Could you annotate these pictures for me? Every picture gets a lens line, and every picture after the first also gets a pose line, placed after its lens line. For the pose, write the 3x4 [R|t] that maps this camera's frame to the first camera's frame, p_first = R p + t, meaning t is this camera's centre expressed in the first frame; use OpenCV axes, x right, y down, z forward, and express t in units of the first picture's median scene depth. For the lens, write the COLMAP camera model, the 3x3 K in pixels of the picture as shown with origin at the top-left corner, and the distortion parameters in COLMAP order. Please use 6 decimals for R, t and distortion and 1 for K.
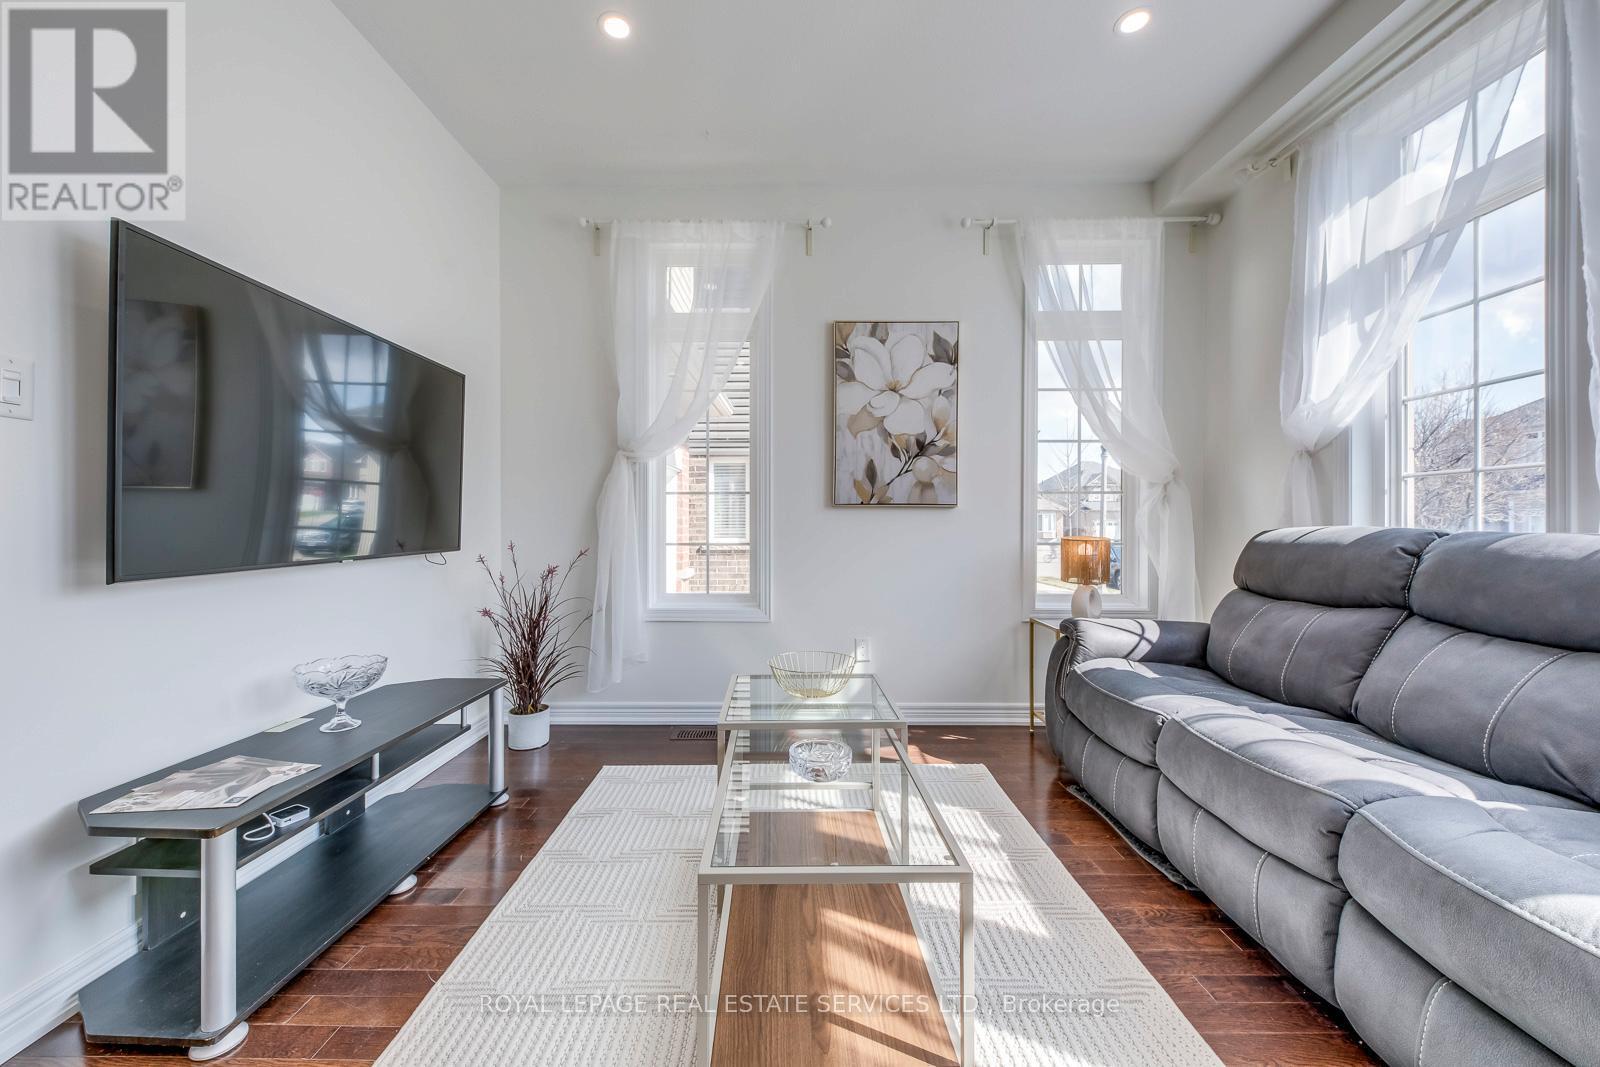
lens RADIAL K [[588.6, 0, 788.8], [0, 588.6, 524.8], [0, 0, 1]] dist [0.024586, -0.010032]
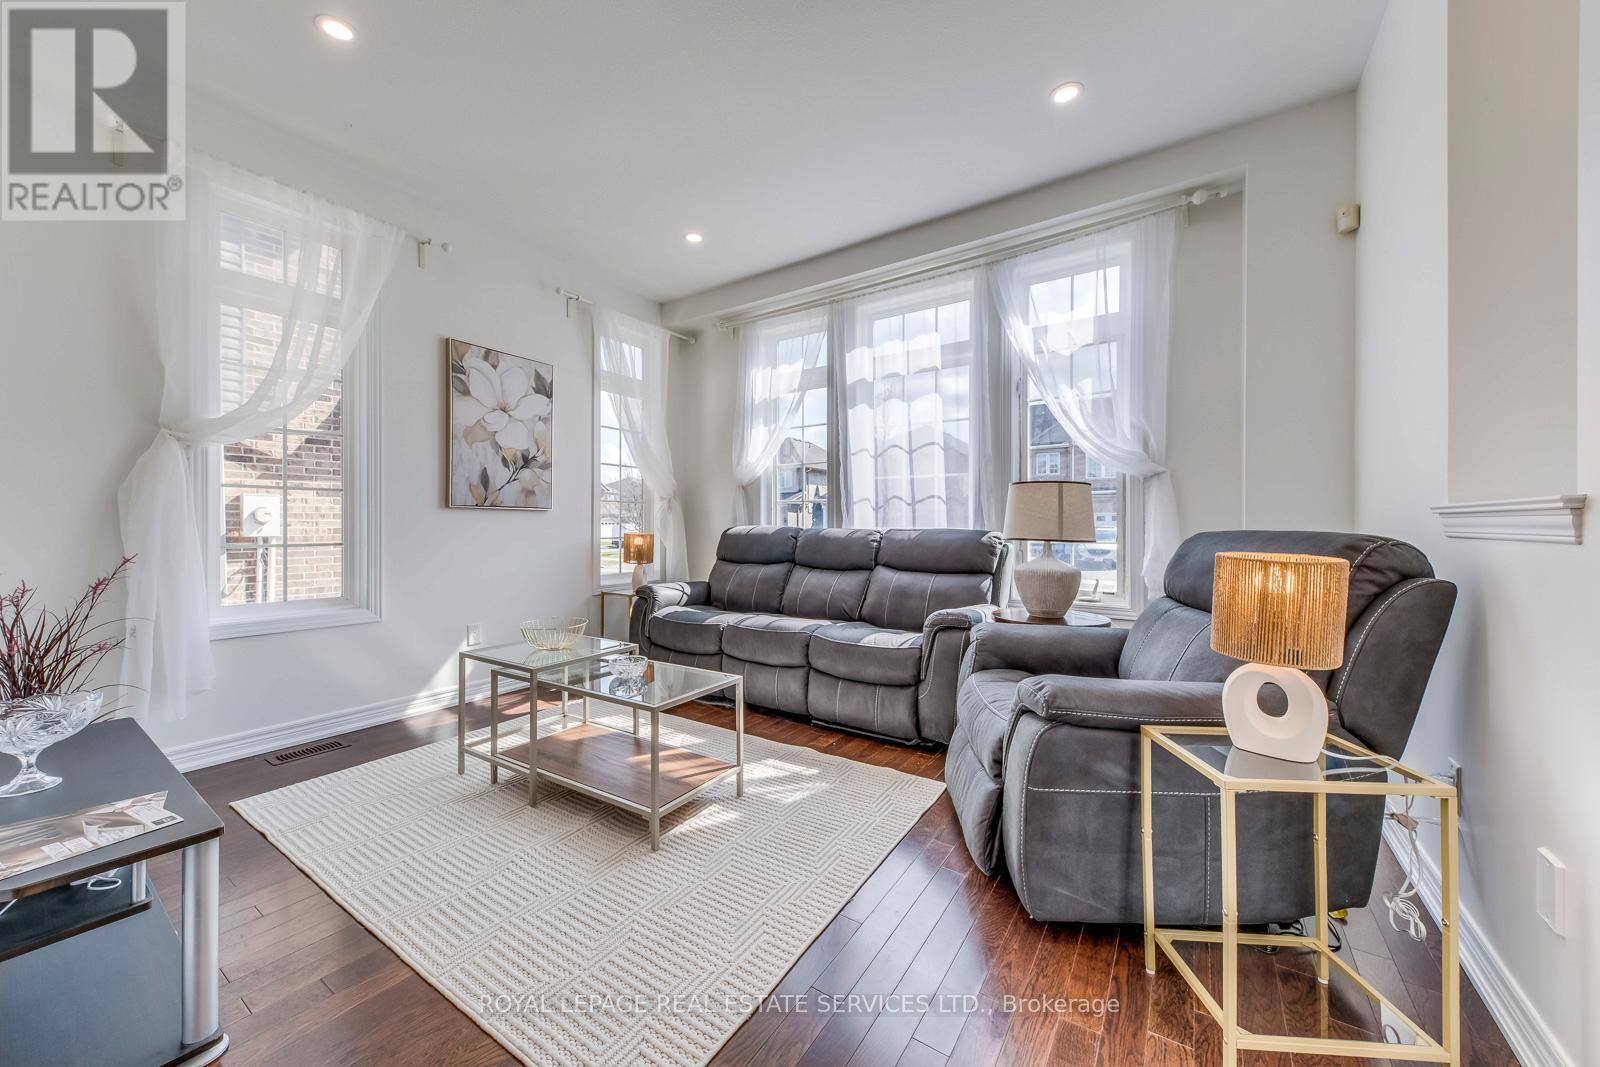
lens RADIAL K [[588.6, 0, 788.8], [0, 588.6, 524.8], [0, 0, 1]] dist [0.024586, -0.010032]
pose [[0.555128, 0.001758, 0.831763, -0.497496], [-0.002500, 0.999997, -0.000445, 0.000266], [-0.831761, -0.001832, 0.555130, -0.136133]]
